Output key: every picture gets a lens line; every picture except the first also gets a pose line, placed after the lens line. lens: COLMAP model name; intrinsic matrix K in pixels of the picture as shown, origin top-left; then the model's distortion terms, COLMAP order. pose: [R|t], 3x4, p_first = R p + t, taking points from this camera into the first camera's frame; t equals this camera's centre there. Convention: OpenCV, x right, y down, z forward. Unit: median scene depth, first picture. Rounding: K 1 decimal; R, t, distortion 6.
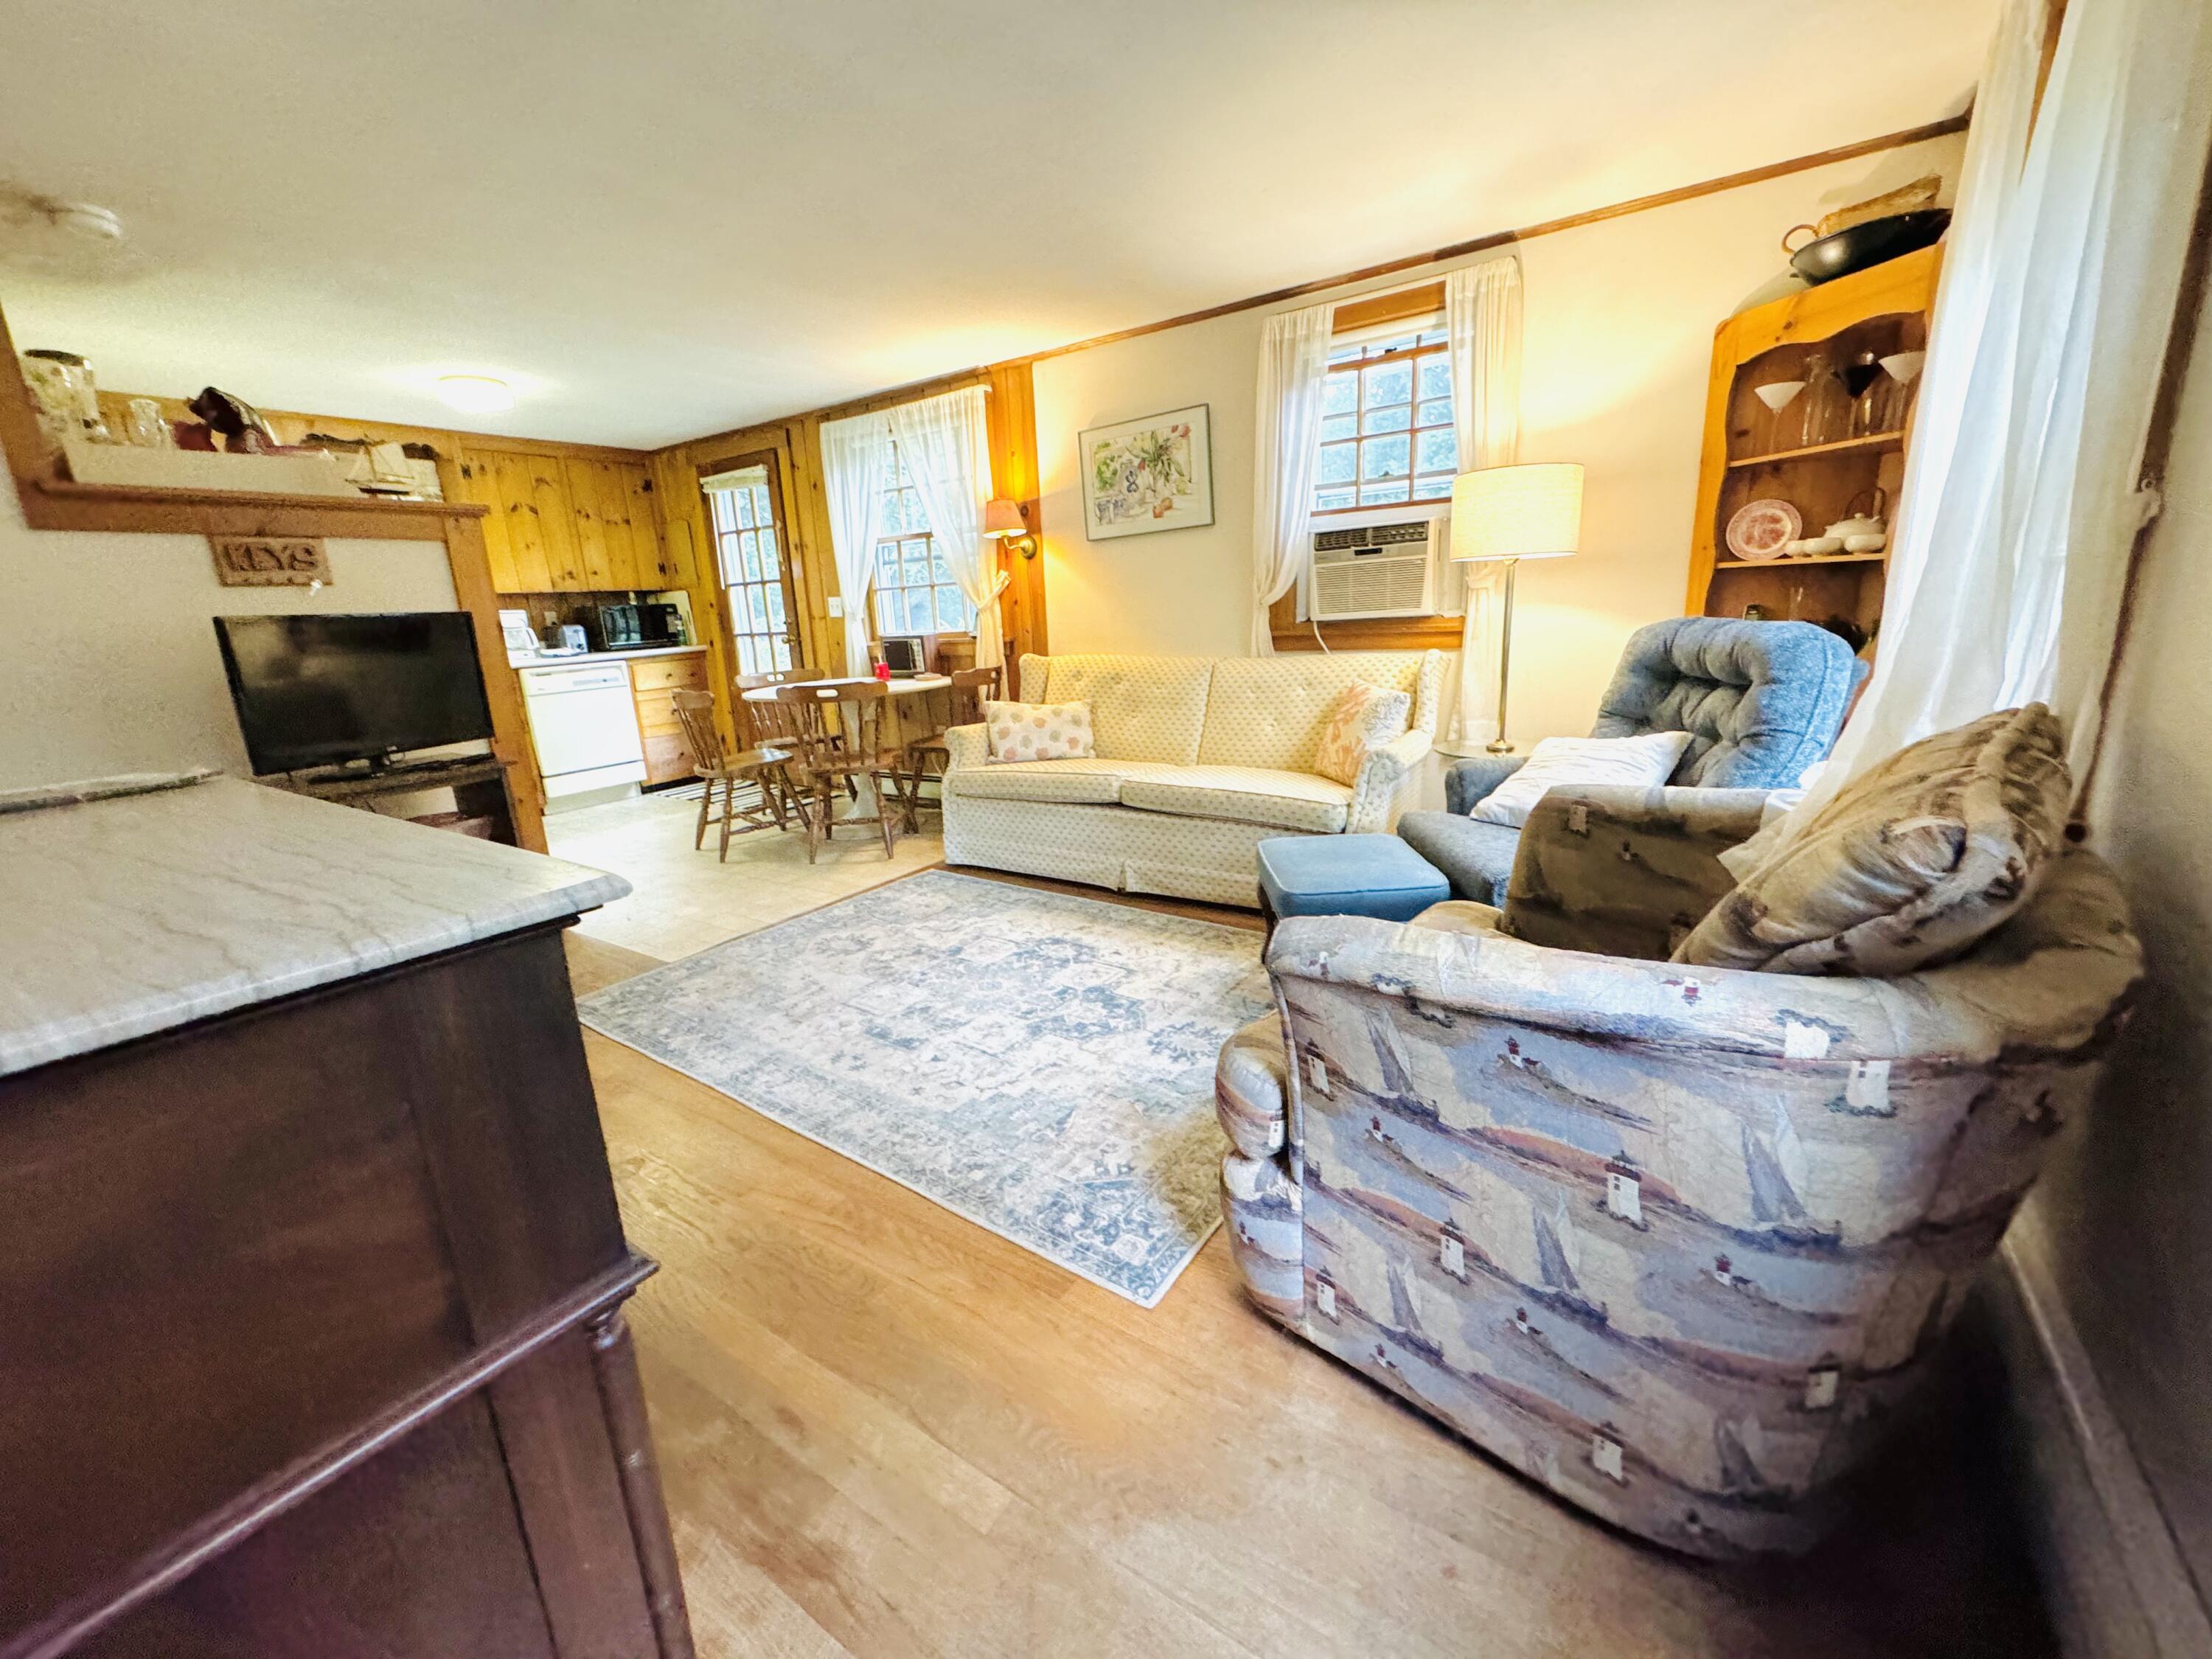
lens RADIAL K [[890.5, 0, 1104.8], [0, 890.5, 826.1], [0, 0, 1]] dist [0.000240, 0.000030]
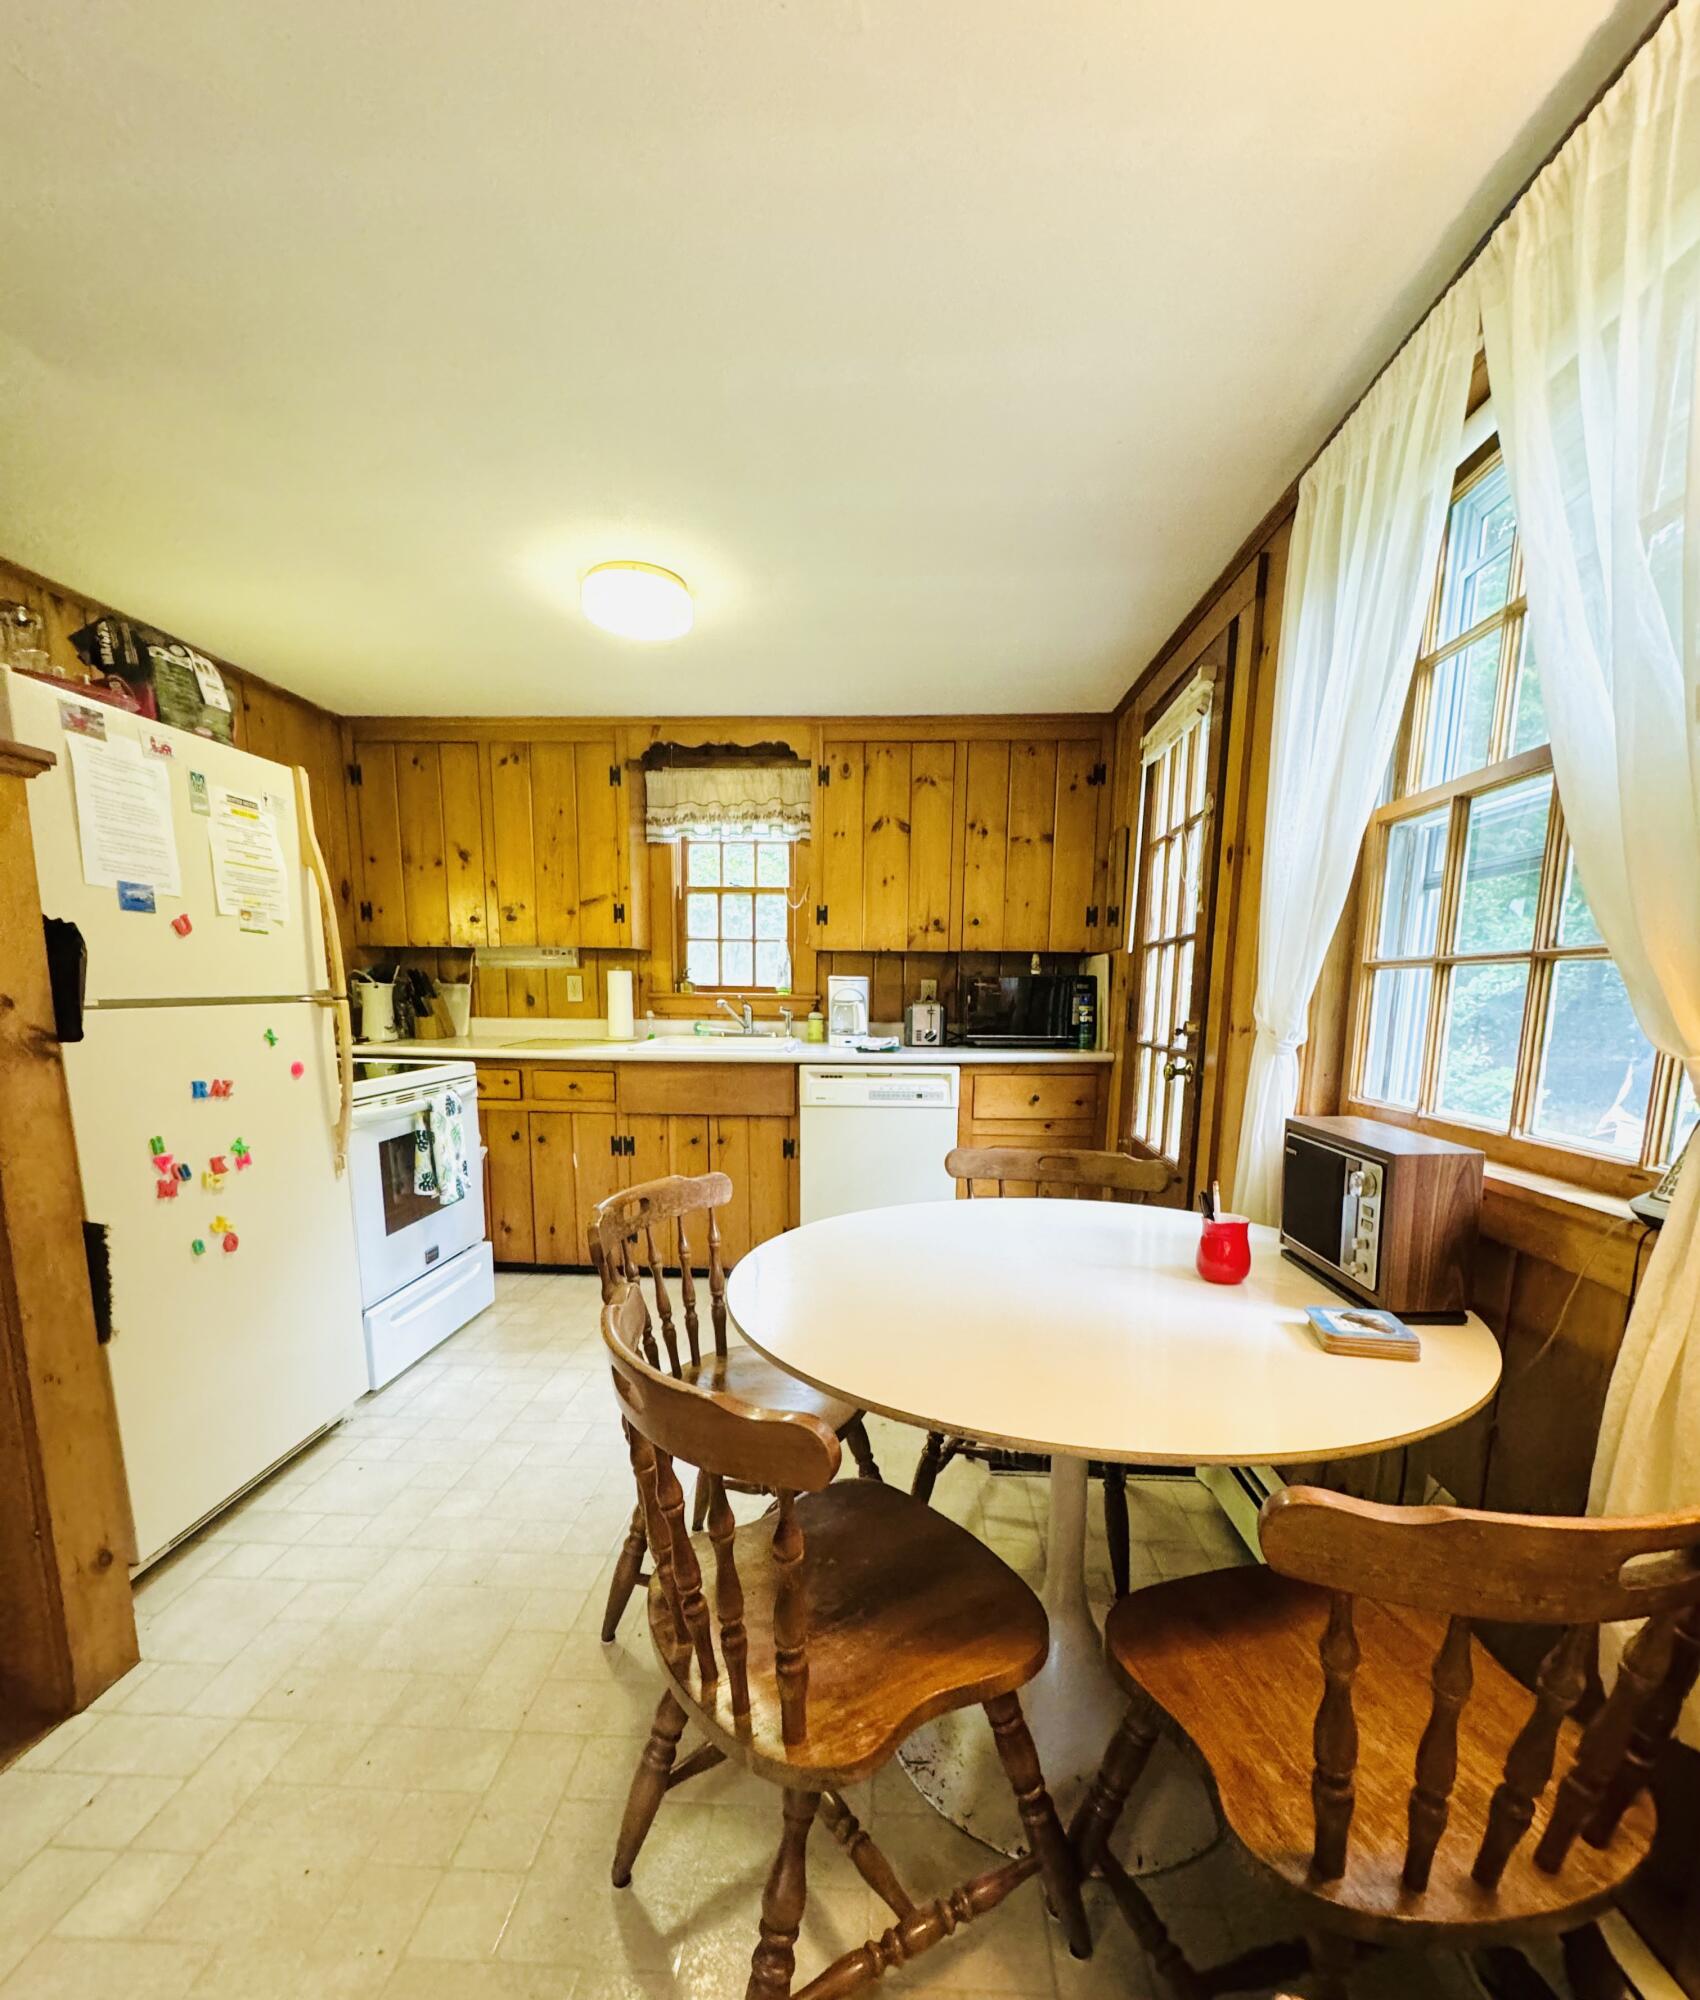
lens RADIAL K [[807.3, 0, 854.5], [0, 807.3, 1108.6], [0, 0, 1]] dist [-0.000998, -0.000013]
pose [[0.524532, 0.173848, -0.833453, -0.126724], [-0.241723, 0.969056, 0.050004, -0.167274], [0.816355, 0.175236, 0.550324, 0.649711]]
